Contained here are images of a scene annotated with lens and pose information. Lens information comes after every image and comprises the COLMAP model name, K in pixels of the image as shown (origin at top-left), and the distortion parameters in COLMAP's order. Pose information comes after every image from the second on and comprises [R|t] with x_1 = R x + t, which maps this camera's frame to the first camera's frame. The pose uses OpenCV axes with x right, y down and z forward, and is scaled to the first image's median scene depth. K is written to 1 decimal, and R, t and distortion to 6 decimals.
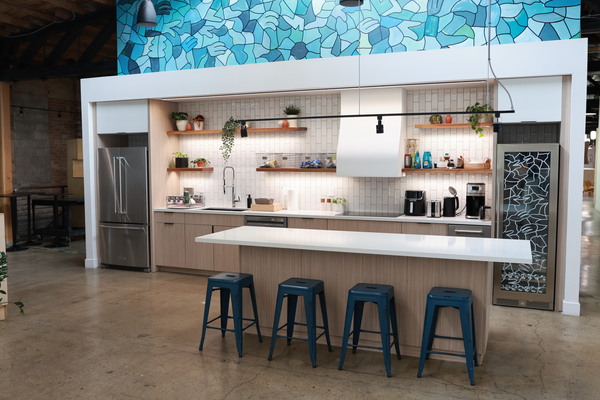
lens RADIAL K [[540.4, 0, 300.6], [0, 540.4, 194.2], [0, 0, 1]] dist [-0.042979, 0.030034]
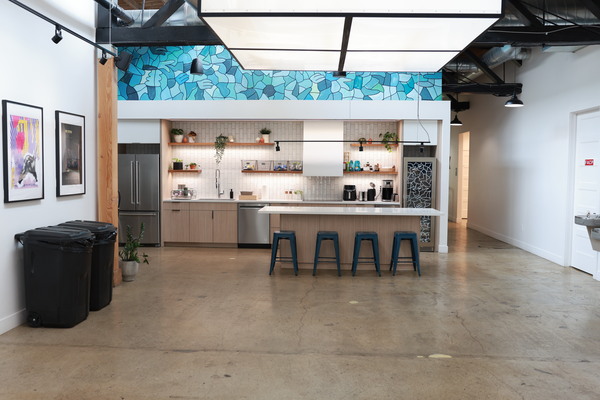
lens RADIAL K [[540.4, 0, 297.8], [0, 540.4, 197.8], [0, 0, 1]] dist [-0.042979, 0.030034]
pose [[0.938605, -0.010294, 0.344840, -0.444634], [0.010611, 0.999943, 0.000970, 0.025339], [-0.344830, 0.002749, 0.938661, -0.411925]]
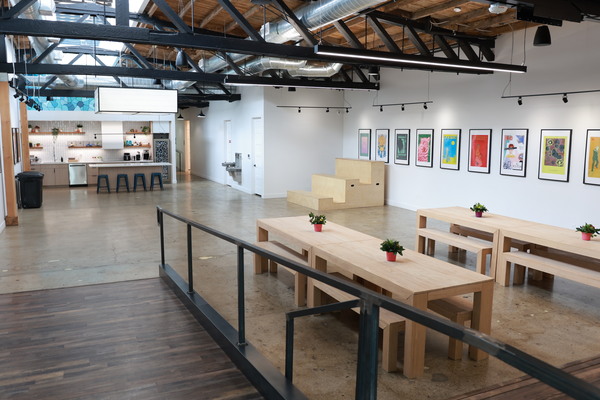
lens RADIAL K [[519.2, 0, 297.9], [0, 519.2, 196.4], [0, 0, 1]] dist [-0.019133, 0.000763]
pose [[0.680445, -0.089778, 0.727279, -1.245977], [0.040717, 0.995566, 0.084802, 0.028359], [-0.731667, -0.028090, 0.681083, -1.695301]]
